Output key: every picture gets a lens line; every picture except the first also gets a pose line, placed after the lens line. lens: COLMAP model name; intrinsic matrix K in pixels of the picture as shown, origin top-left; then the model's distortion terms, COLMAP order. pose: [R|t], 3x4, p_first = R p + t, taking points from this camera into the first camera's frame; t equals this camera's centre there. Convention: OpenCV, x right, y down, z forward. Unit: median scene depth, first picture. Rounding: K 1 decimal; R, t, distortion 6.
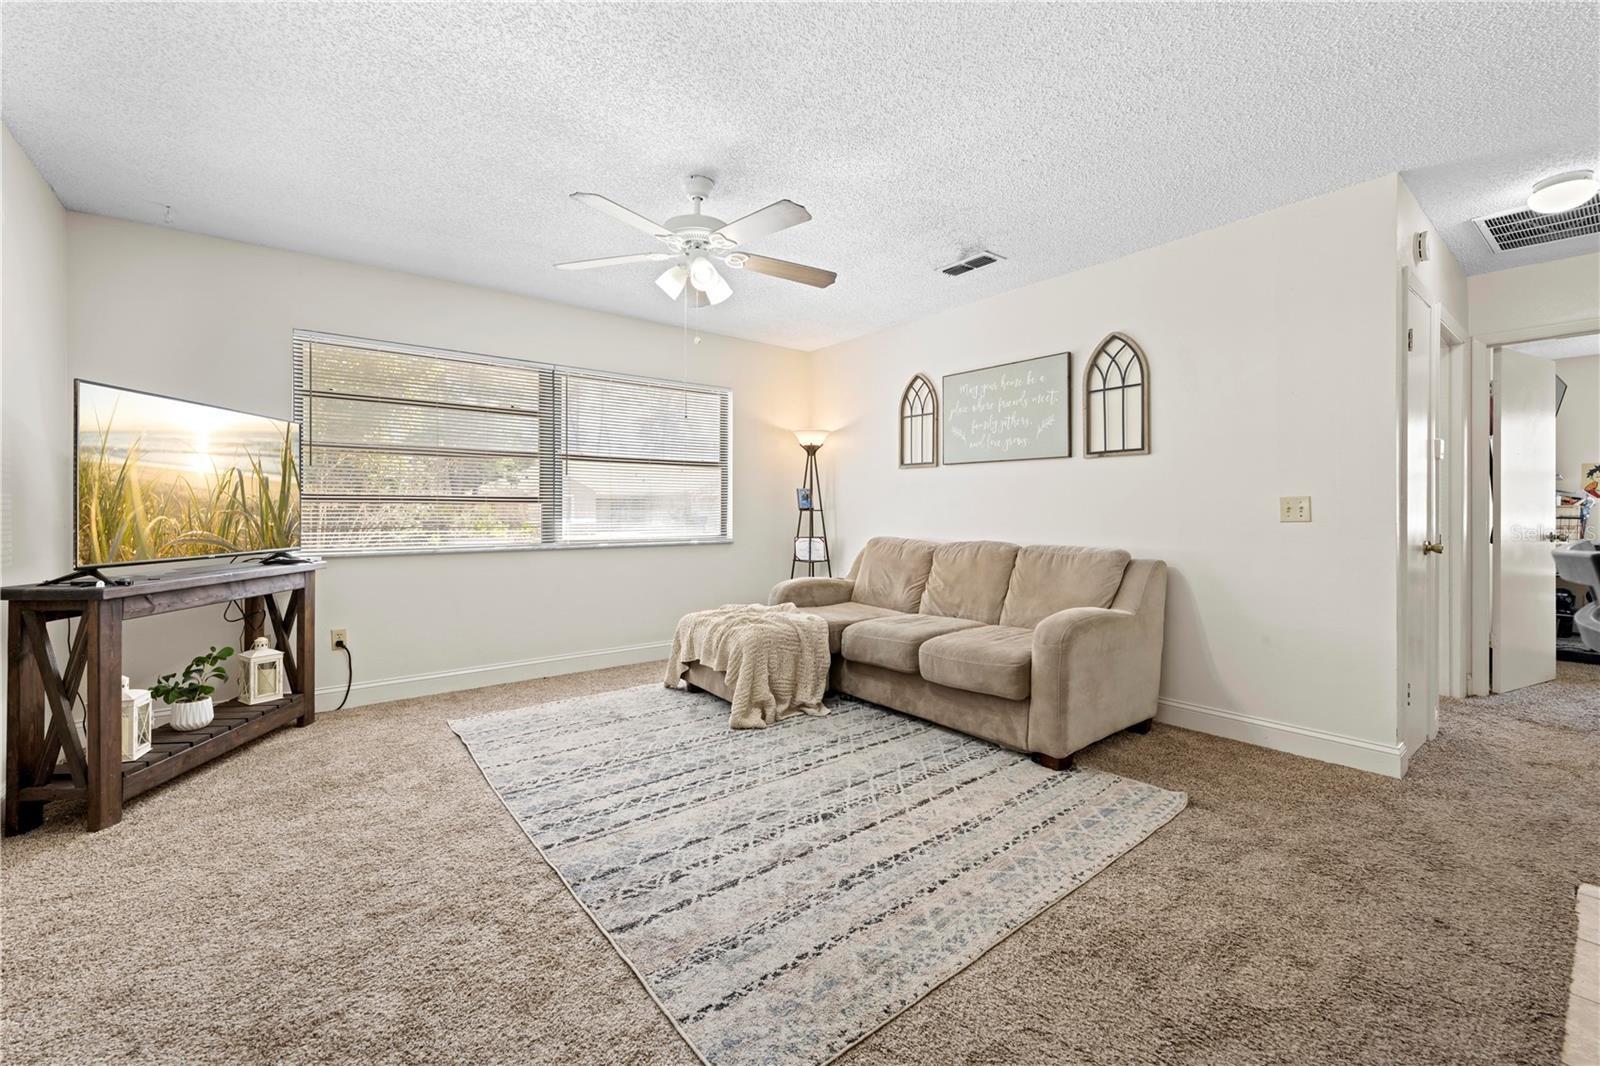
lens RADIAL K [[648.4, 0, 793.2], [0, 648.4, 519.9], [0, 0, 1]] dist [-0.001561, 0.000245]
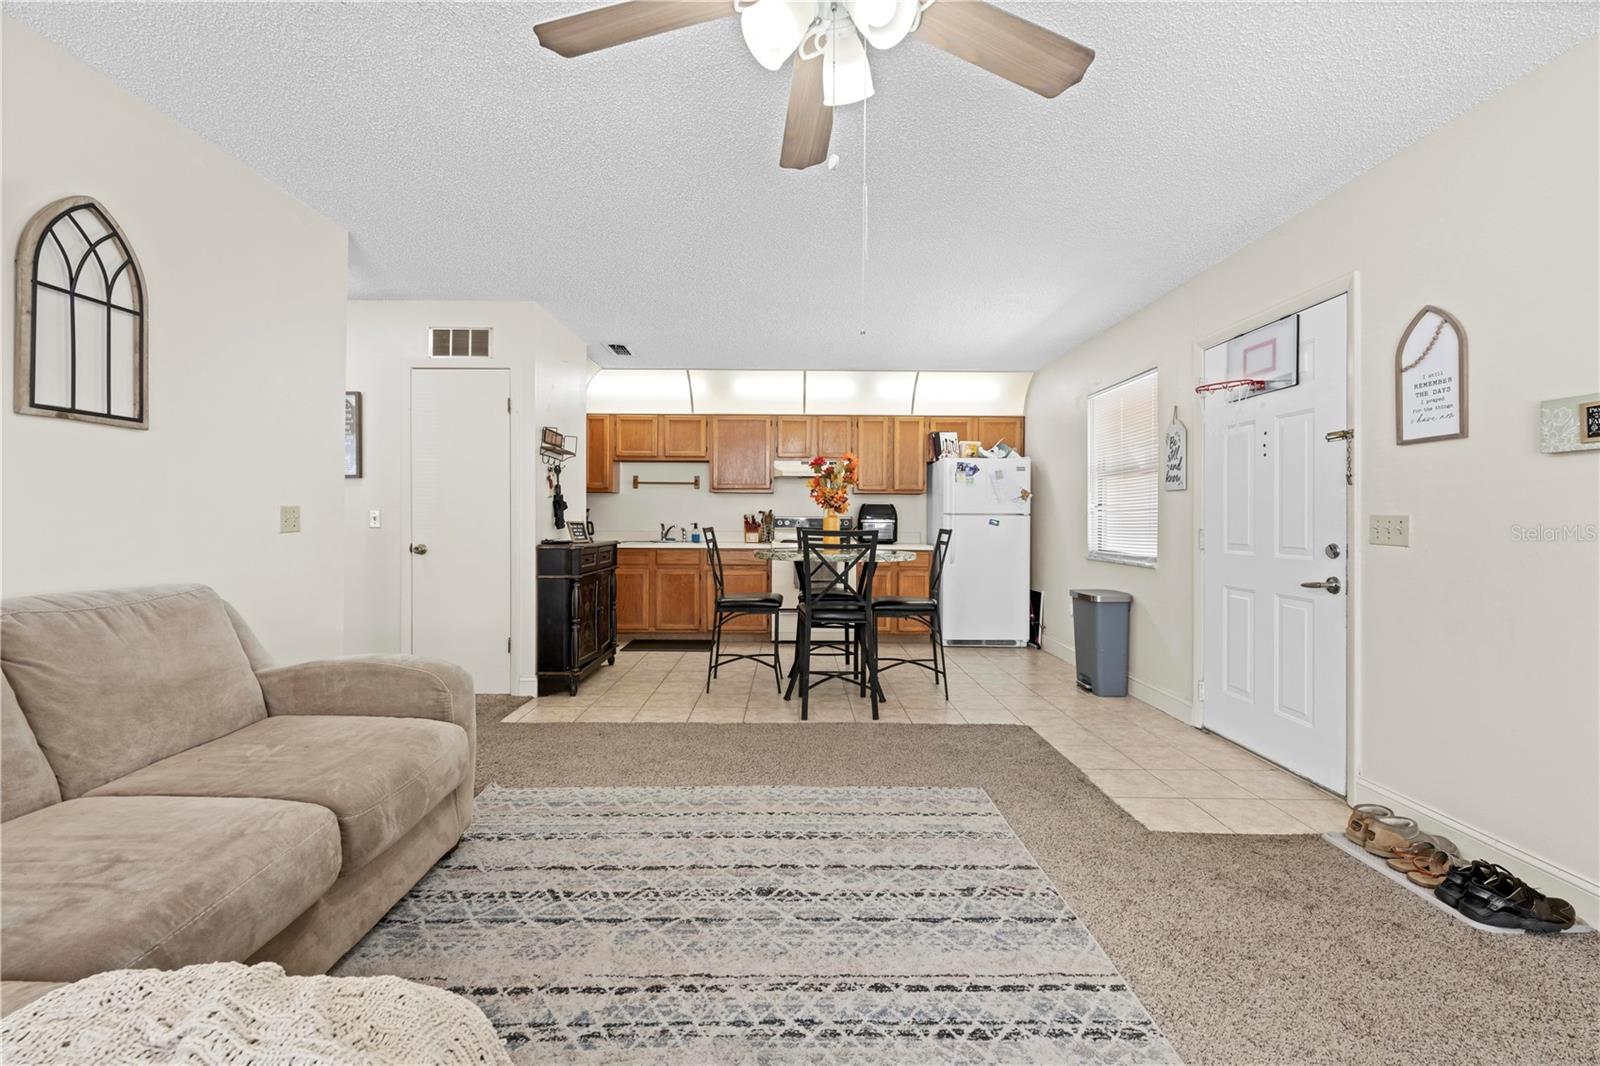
lens RADIAL K [[648.4, 0, 802.4], [0, 648.4, 521.6], [0, 0, 1]] dist [-0.001561, 0.000245]
pose [[-0.794934, -0.007121, 0.606654, -0.431071], [0.004585, 0.999832, 0.017744, -0.027457], [-0.606678, 0.016887, -0.794768, 1.441453]]
